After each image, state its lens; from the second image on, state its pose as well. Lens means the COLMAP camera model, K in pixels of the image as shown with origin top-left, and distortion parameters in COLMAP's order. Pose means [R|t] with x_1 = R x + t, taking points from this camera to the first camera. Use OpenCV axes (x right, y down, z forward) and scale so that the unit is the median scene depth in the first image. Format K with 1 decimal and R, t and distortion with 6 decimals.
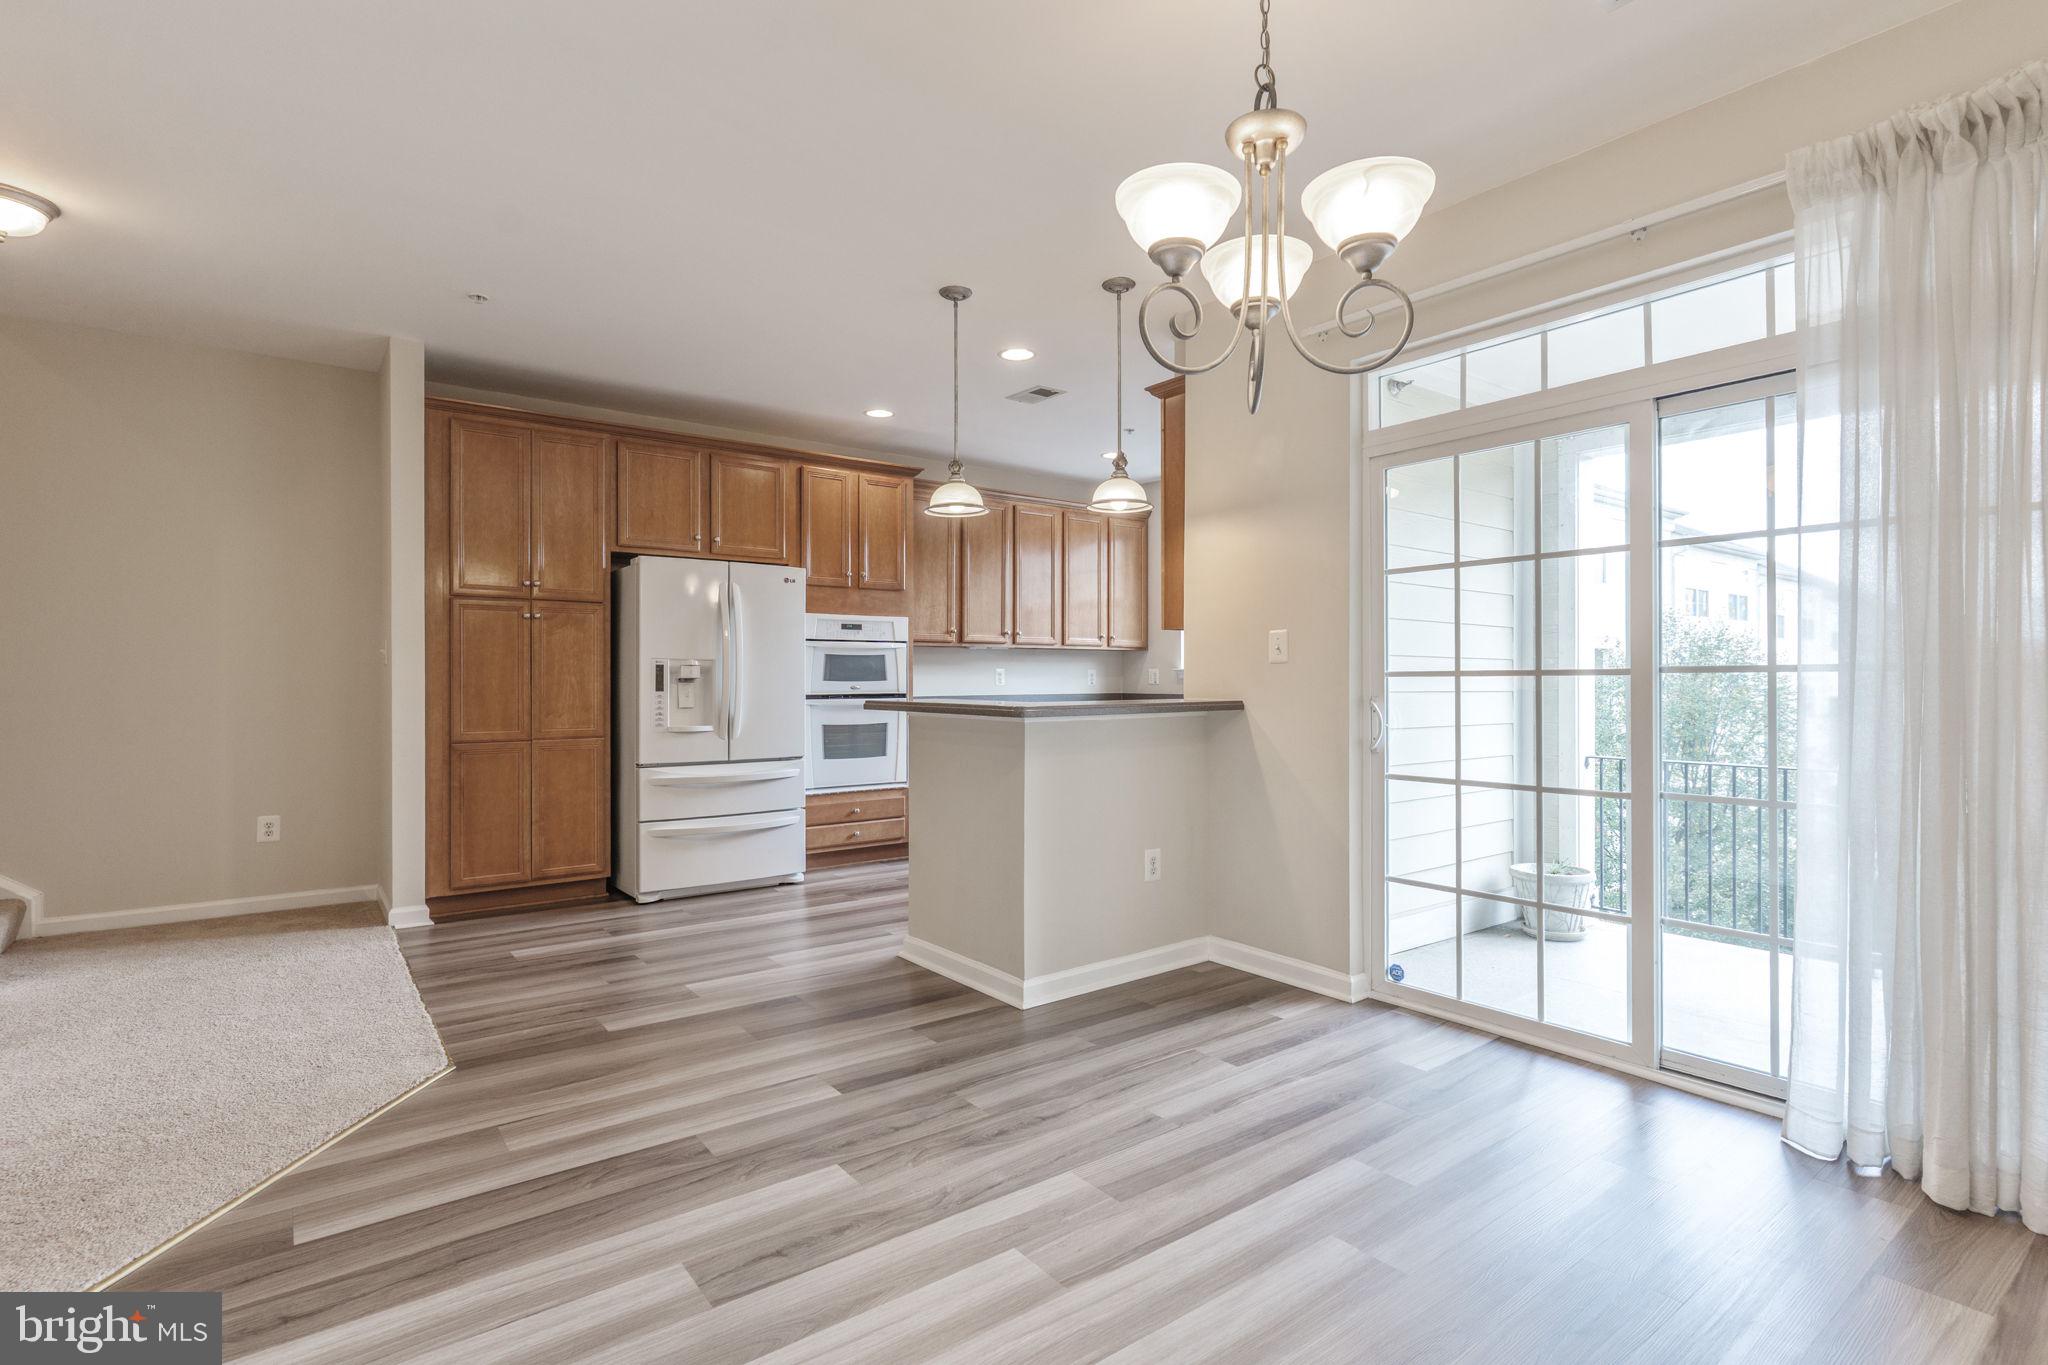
lens RADIAL K [[981.9, 0, 1029.4], [0, 981.9, 680.2], [0, 0, 1]] dist [0.002114, 0.000001]
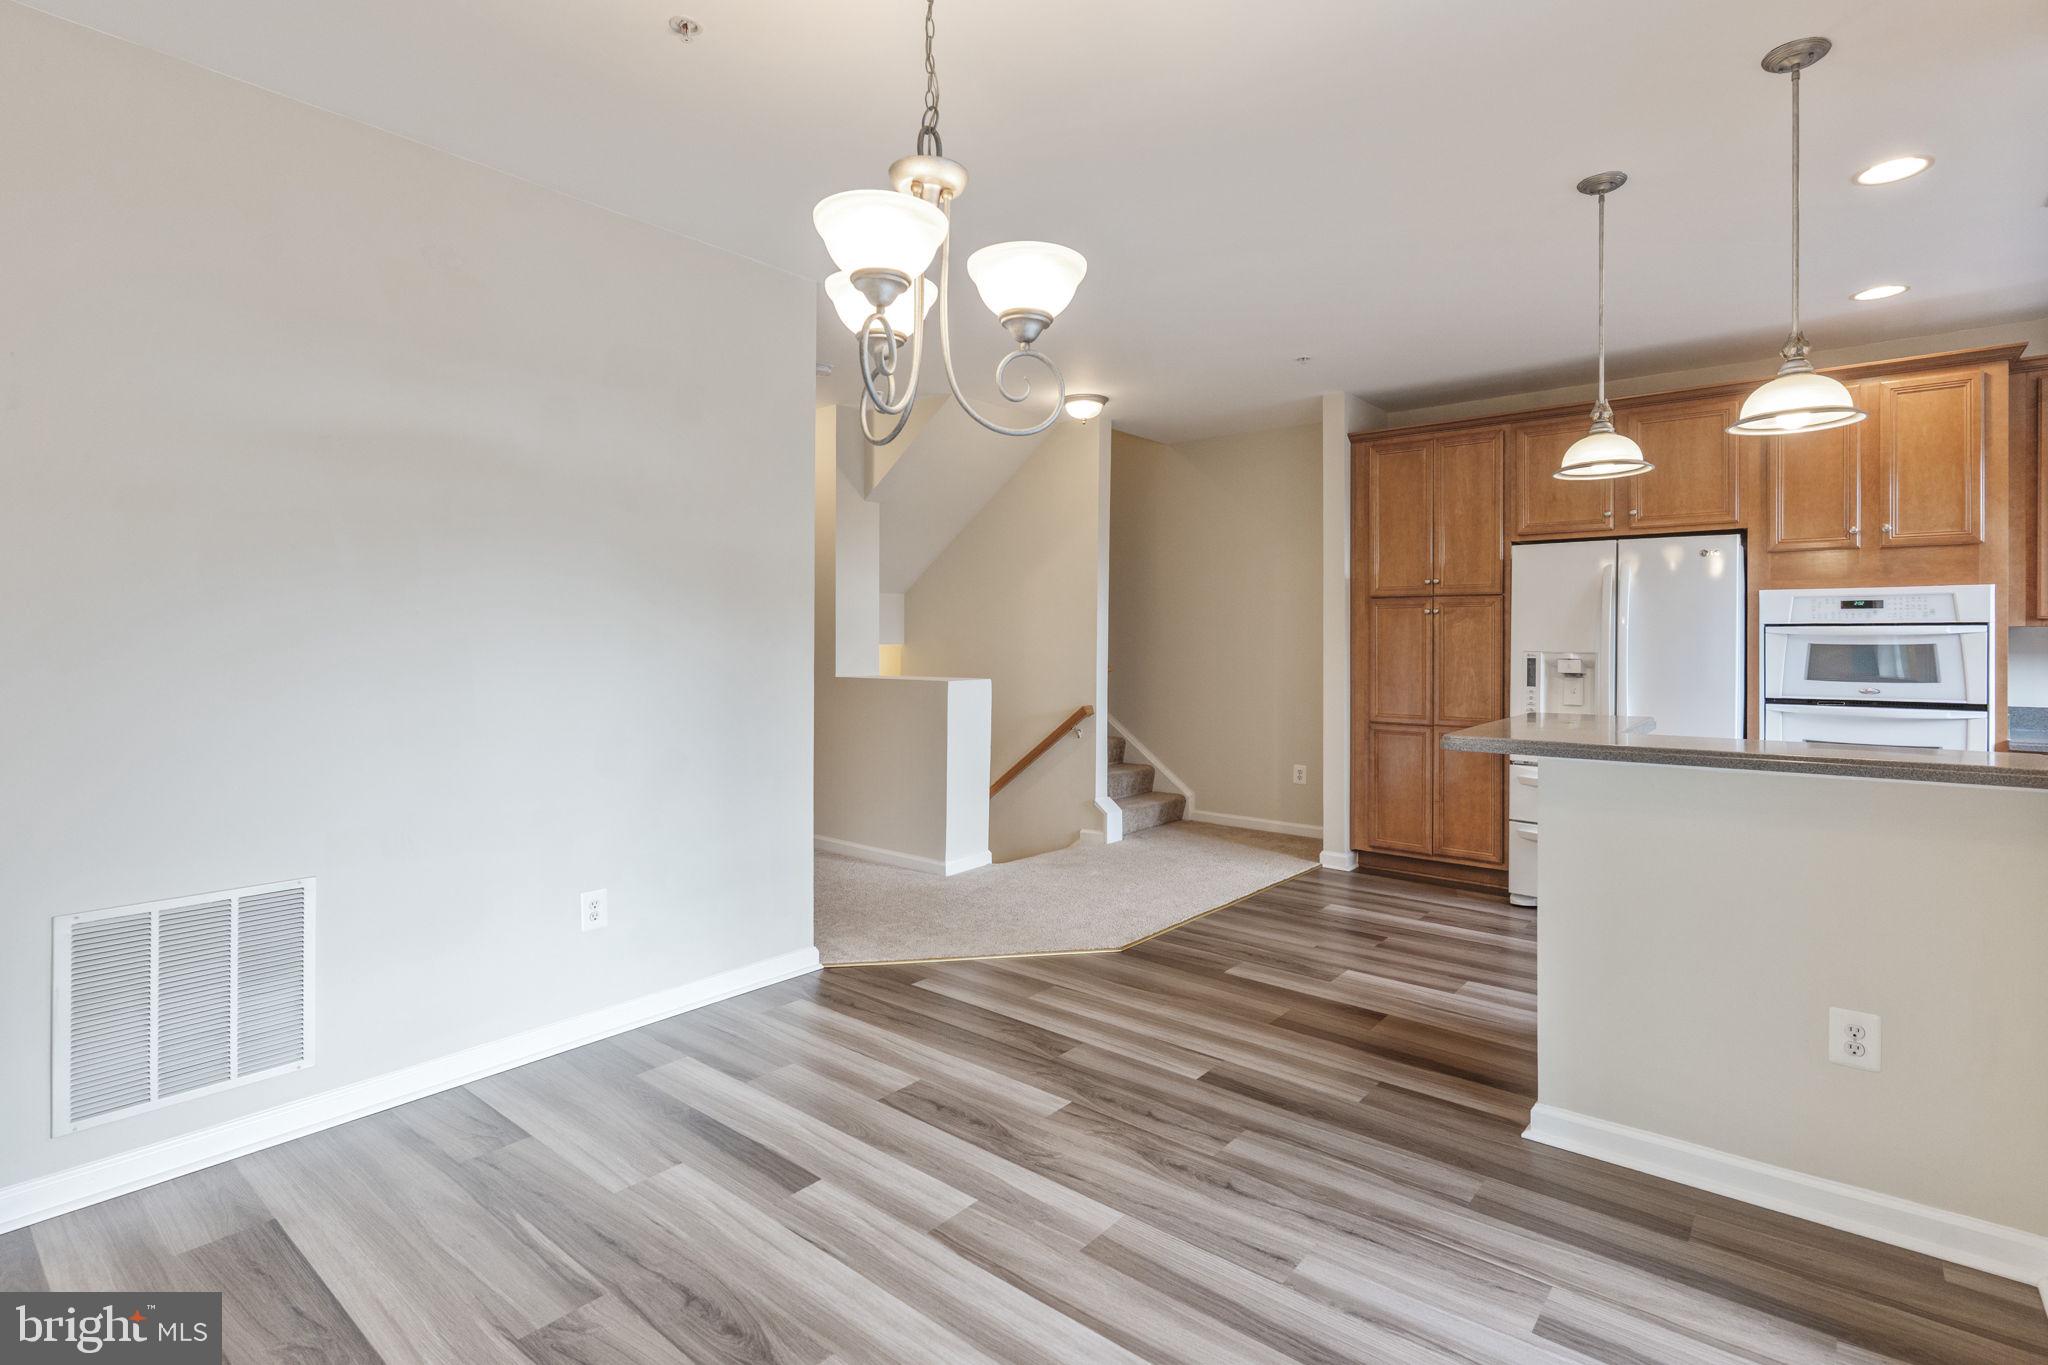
lens RADIAL K [[983.7, 0, 1025.8], [0, 983.7, 638.9], [0, 0, 1]] dist [-0.000580, 0.000252]
pose [[0.228382, 0.000876, -0.973571, 0.444204], [-0.004975, 0.999988, -0.000267, -0.032164], [0.973559, 0.004905, 0.228383, 0.311920]]
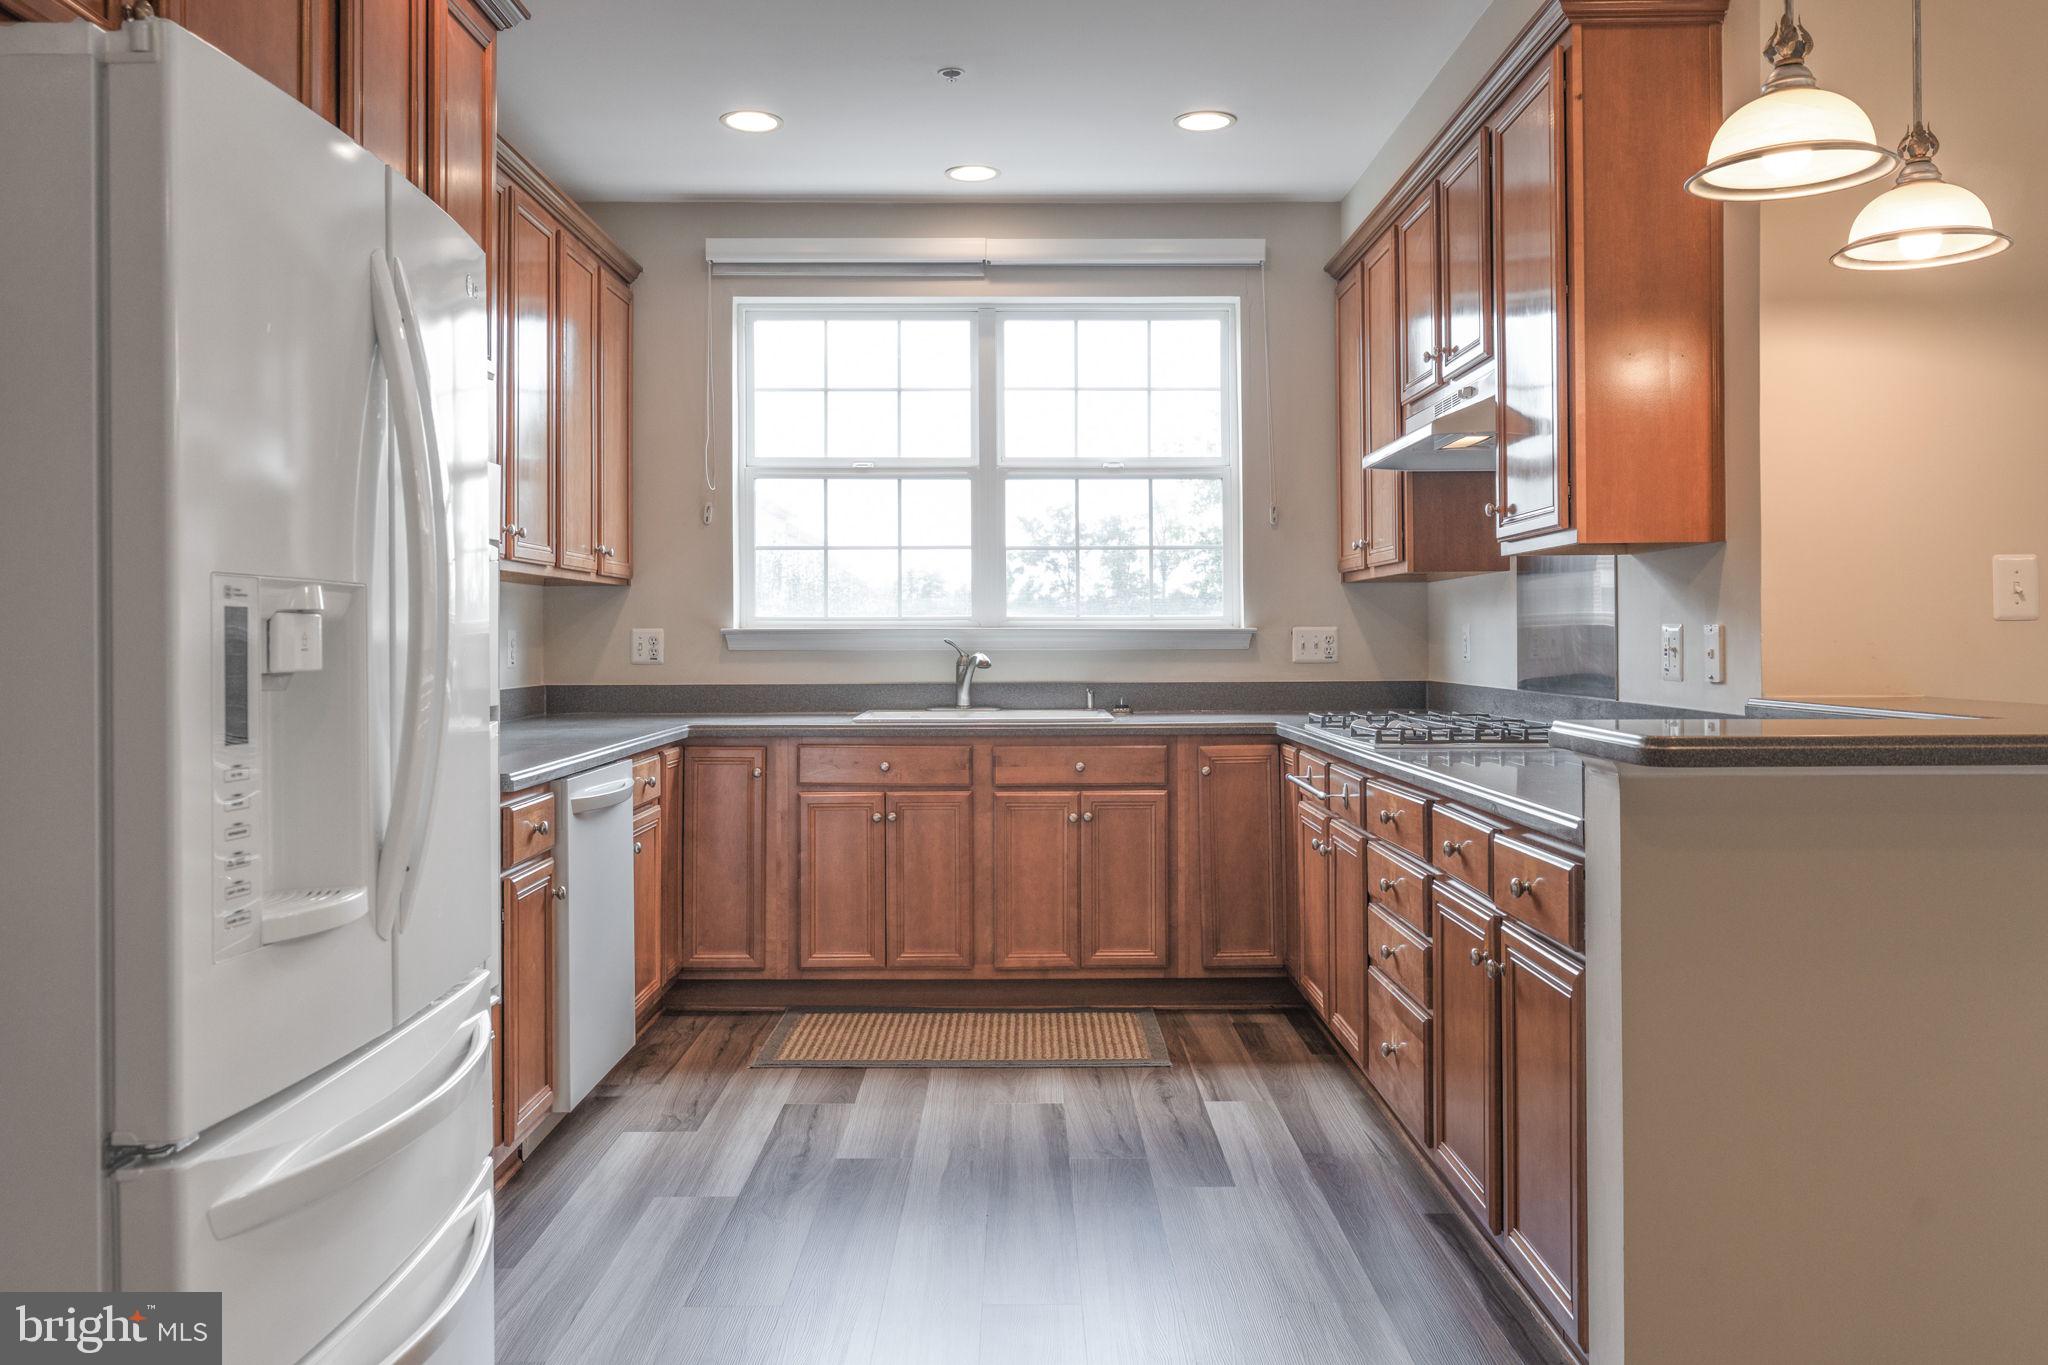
lens RADIAL K [[1598.2, 0, 1032.4], [0, 1598.2, 628.2], [0, 0, 1]] dist [0.001691, 0.003065]
pose [[0.601979, 0.002924, 0.798506, -0.539831], [0.005349, 0.999956, -0.007694, -0.009024], [-0.798494, 0.008903, 0.601937, 0.687495]]
